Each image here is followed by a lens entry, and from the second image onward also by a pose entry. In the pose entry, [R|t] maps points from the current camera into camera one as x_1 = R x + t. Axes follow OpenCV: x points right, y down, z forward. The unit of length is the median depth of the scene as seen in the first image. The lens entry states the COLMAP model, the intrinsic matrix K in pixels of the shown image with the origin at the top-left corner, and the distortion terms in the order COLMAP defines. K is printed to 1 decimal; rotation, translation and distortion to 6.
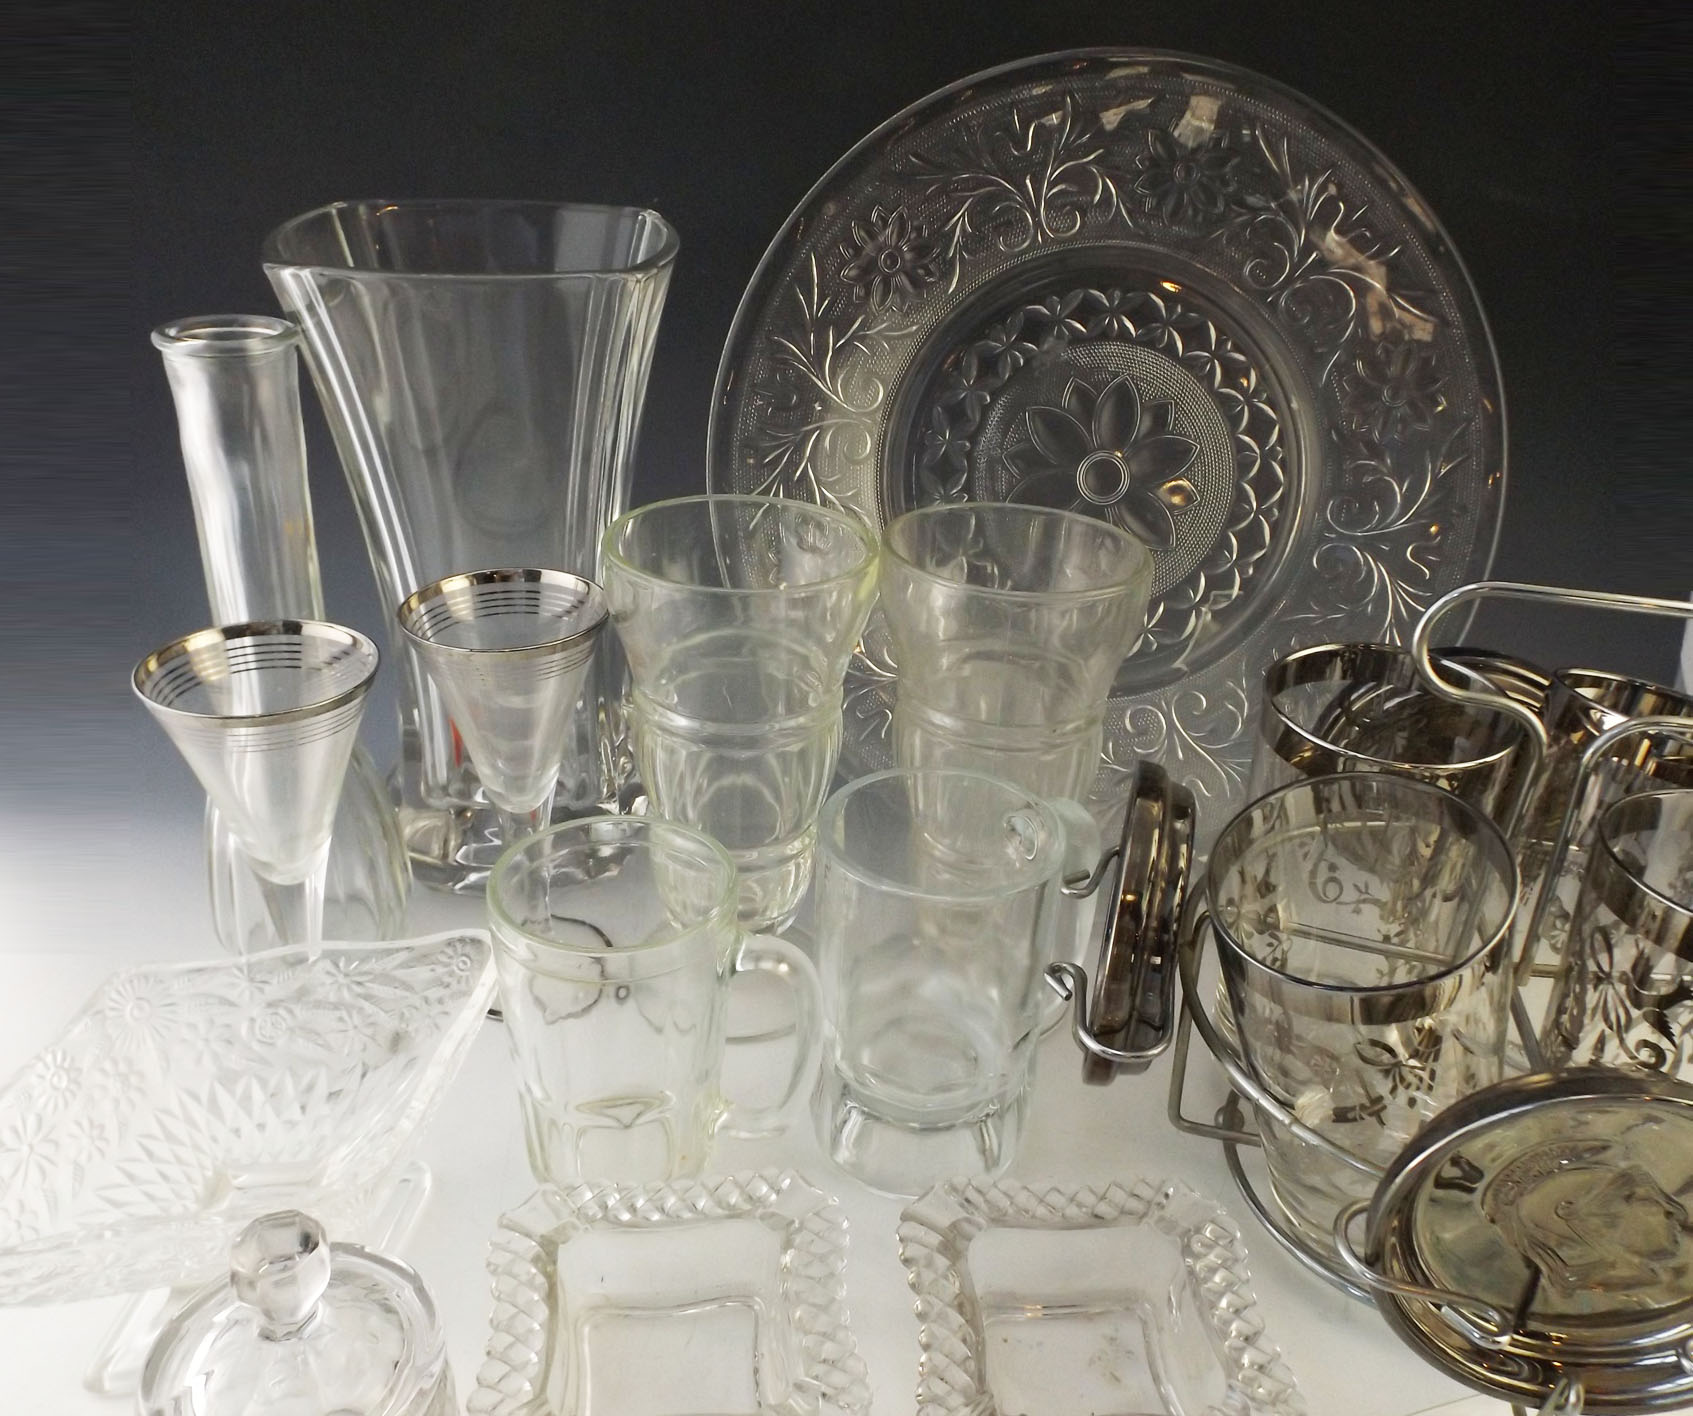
lens RADIAL K [[1416.5, 0, 846.5], [0, 1416.5, 708.0], [0, 0, 1]] dist [0.008115, 0.000244]
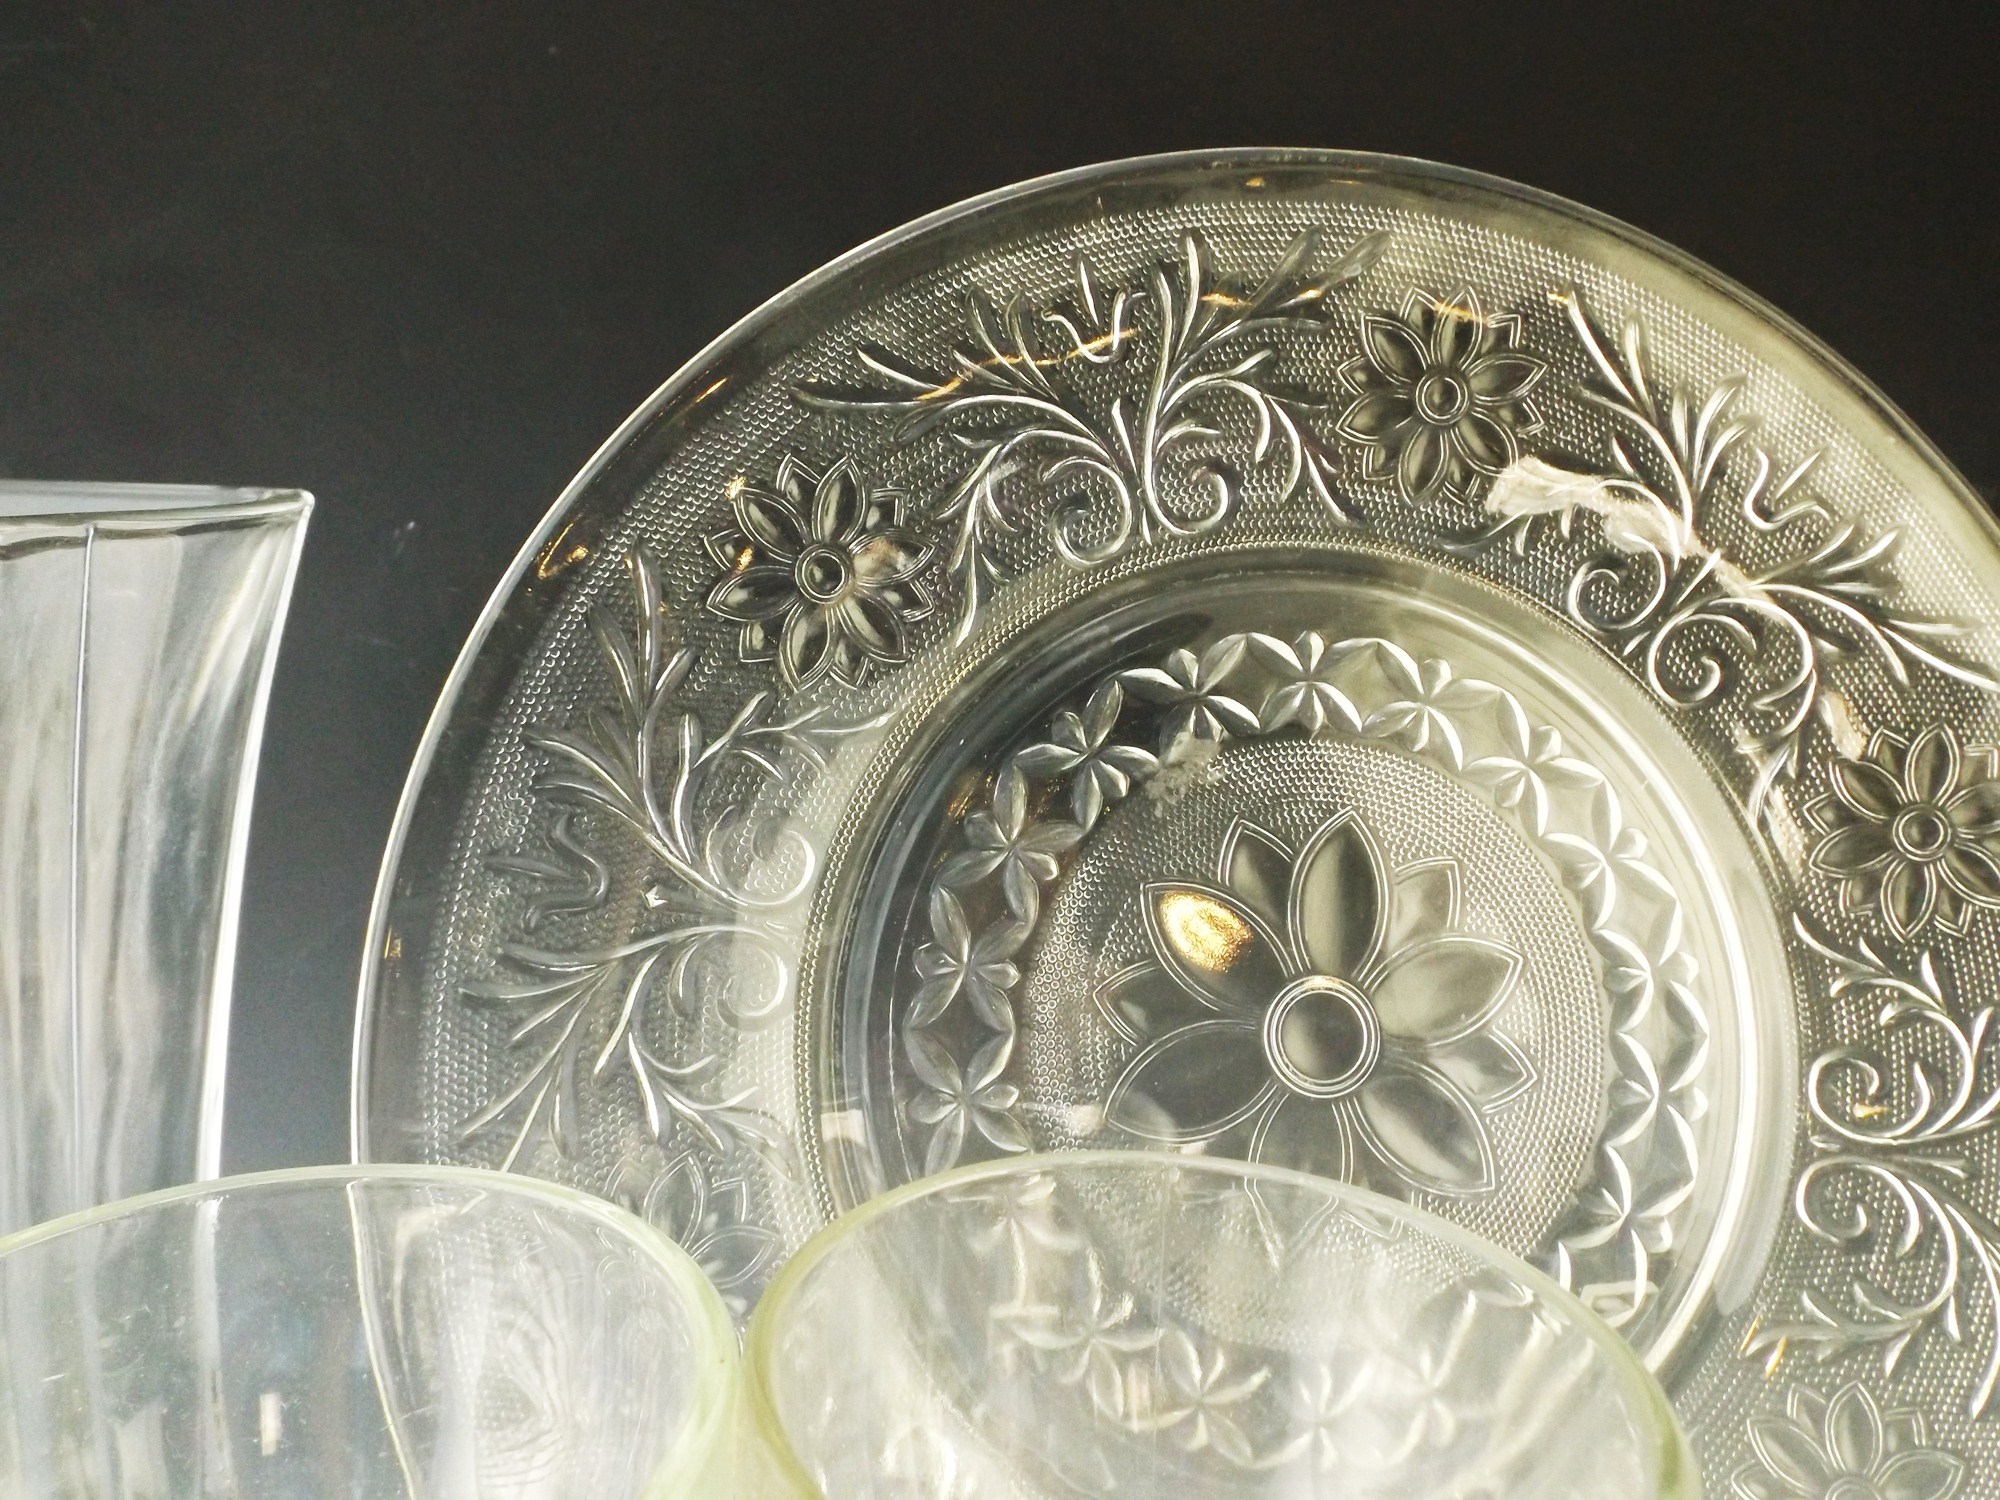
lens RADIAL K [[1453.4, 0, 1000.0], [0, 1453.4, 750.0], [0, 0, 1]] dist [0.008161, -0.051891]
pose [[0.995291, -0.017240, 0.095391, 0.040928], [0.043706, 0.958166, -0.282855, -0.127321], [-0.086524, 0.285692, 0.954407, 0.562827]]
